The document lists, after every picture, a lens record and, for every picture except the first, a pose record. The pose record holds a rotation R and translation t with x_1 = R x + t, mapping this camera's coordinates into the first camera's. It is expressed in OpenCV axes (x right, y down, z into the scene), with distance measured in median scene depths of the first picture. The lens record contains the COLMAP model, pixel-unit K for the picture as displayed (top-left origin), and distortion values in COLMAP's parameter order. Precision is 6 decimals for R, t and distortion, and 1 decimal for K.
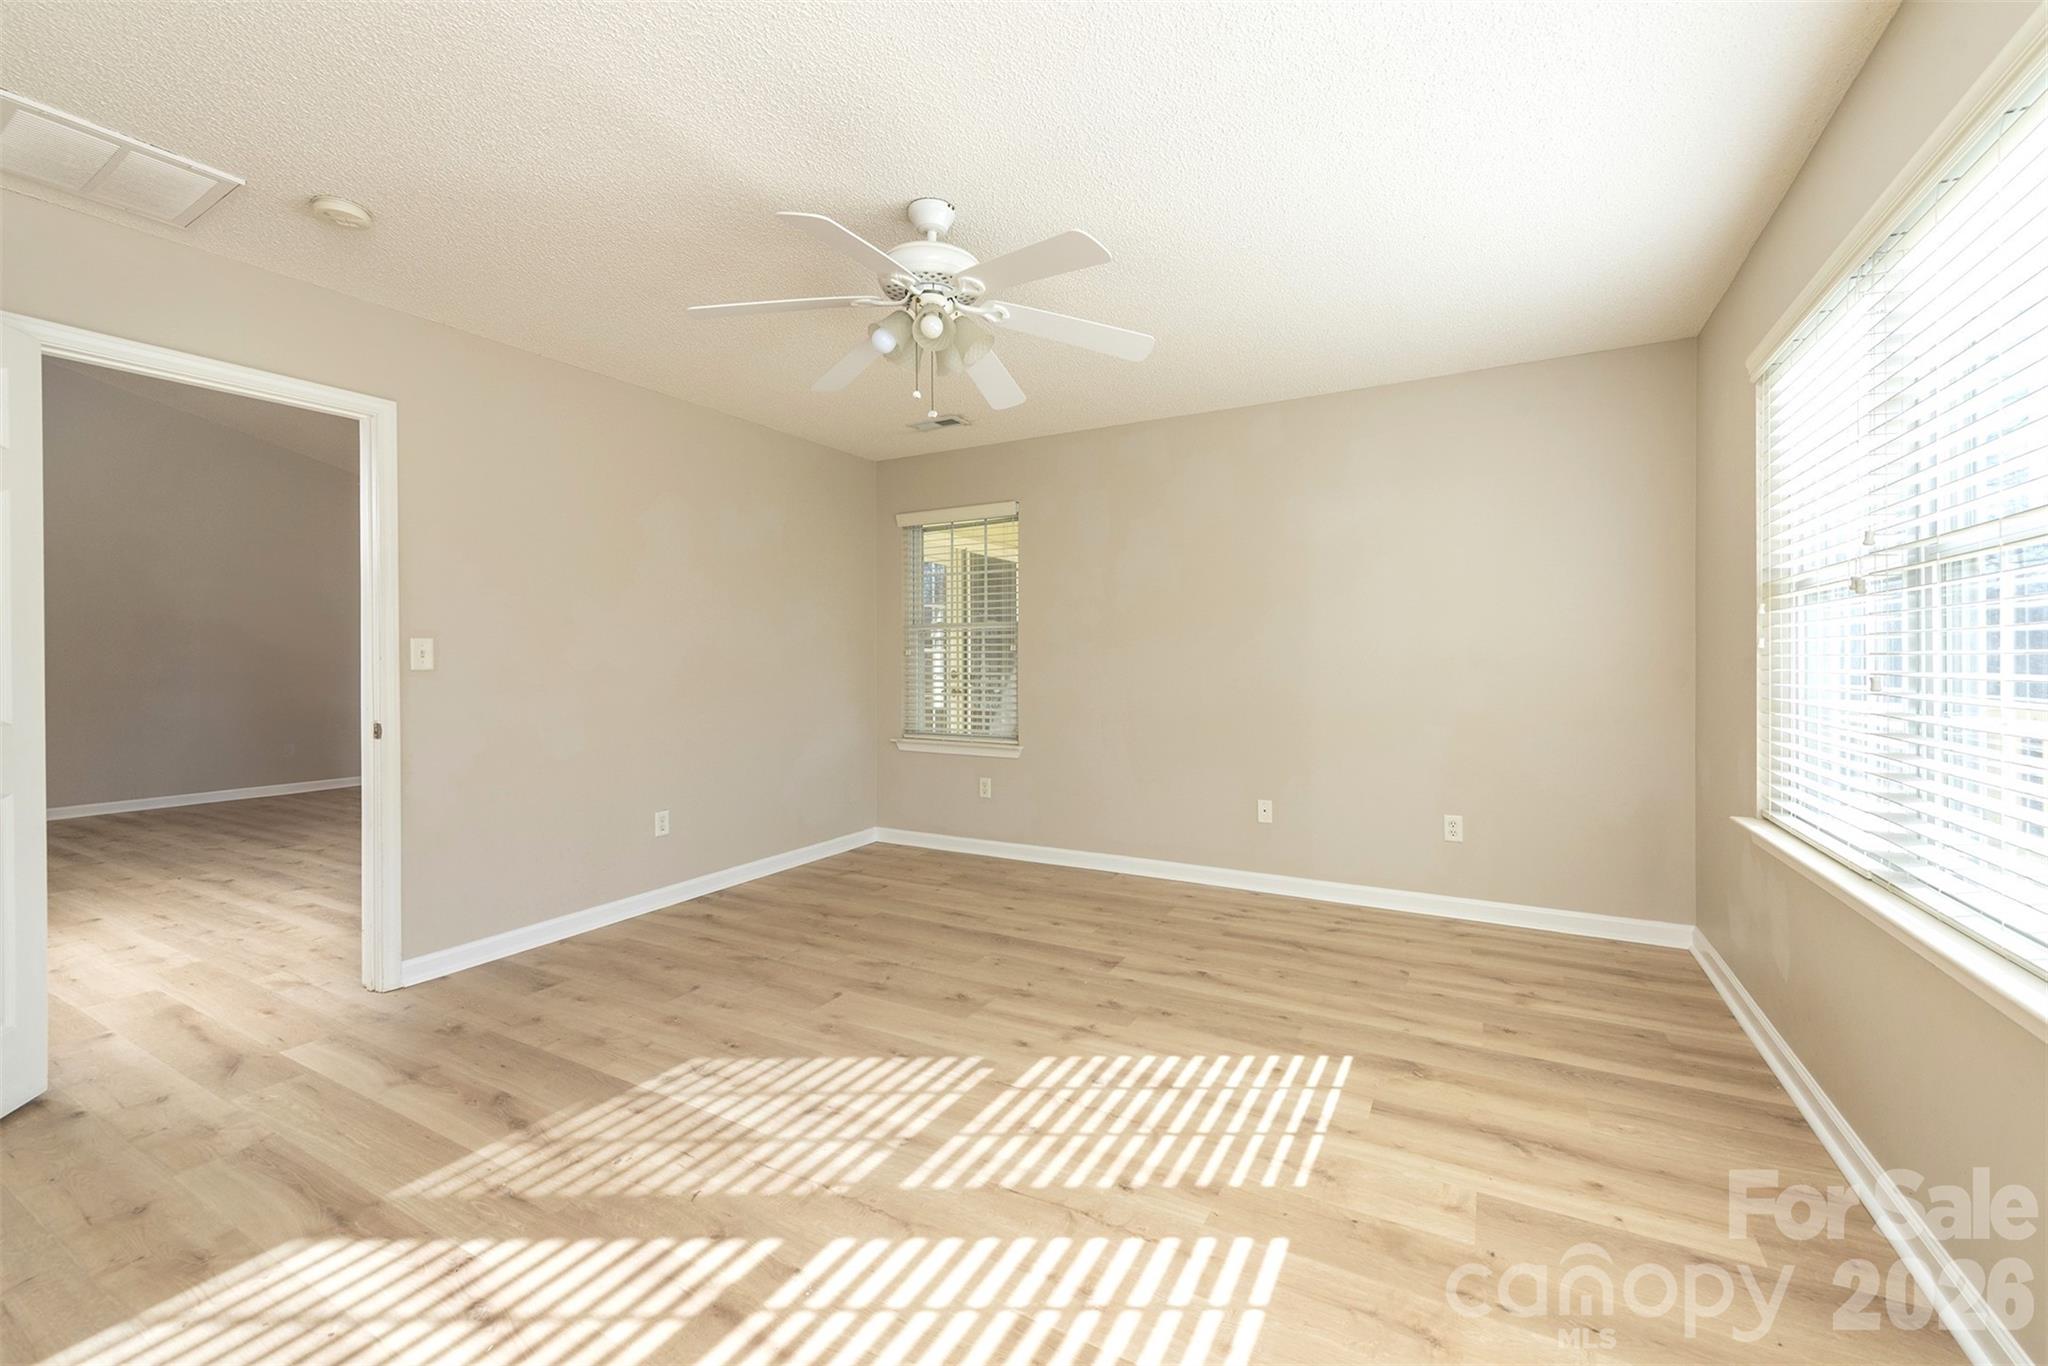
lens RADIAL K [[885.3, 0, 1017.3], [0, 885.3, 671.3], [0, 0, 1]] dist [0.012566, -0.005222]
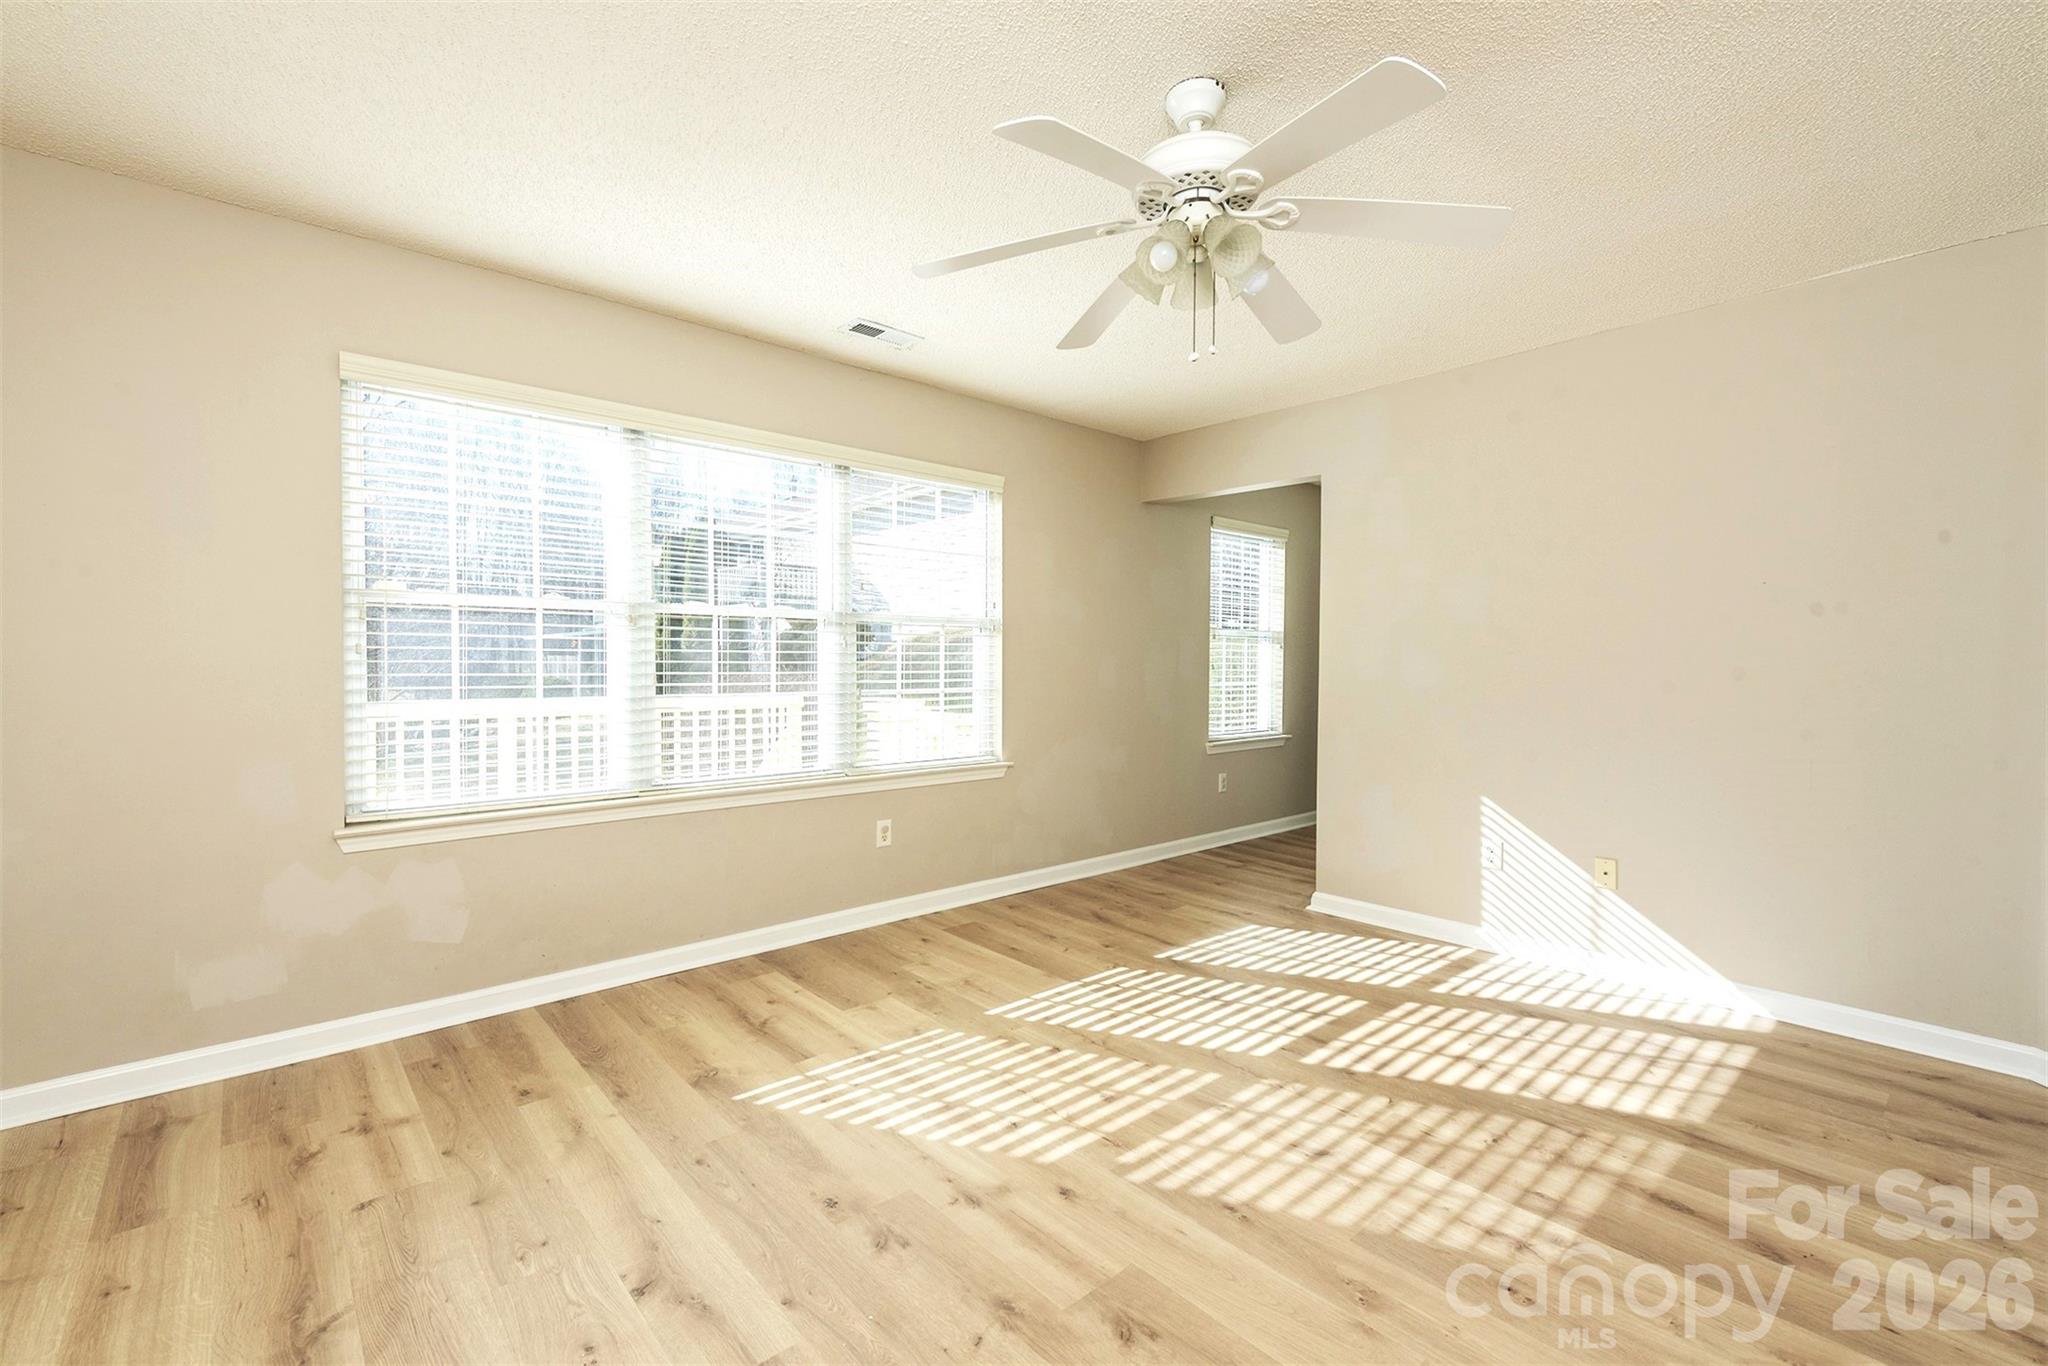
lens RADIAL K [[885.3, 0, 1017.3], [0, 885.3, 671.3], [0, 0, 1]] dist [0.012566, -0.005222]
pose [[-0.948122, -0.003168, 0.317890, -0.242153], [0.003546, 0.999783, 0.020540, -0.037422], [-0.317886, 0.020602, -0.947905, 2.139916]]
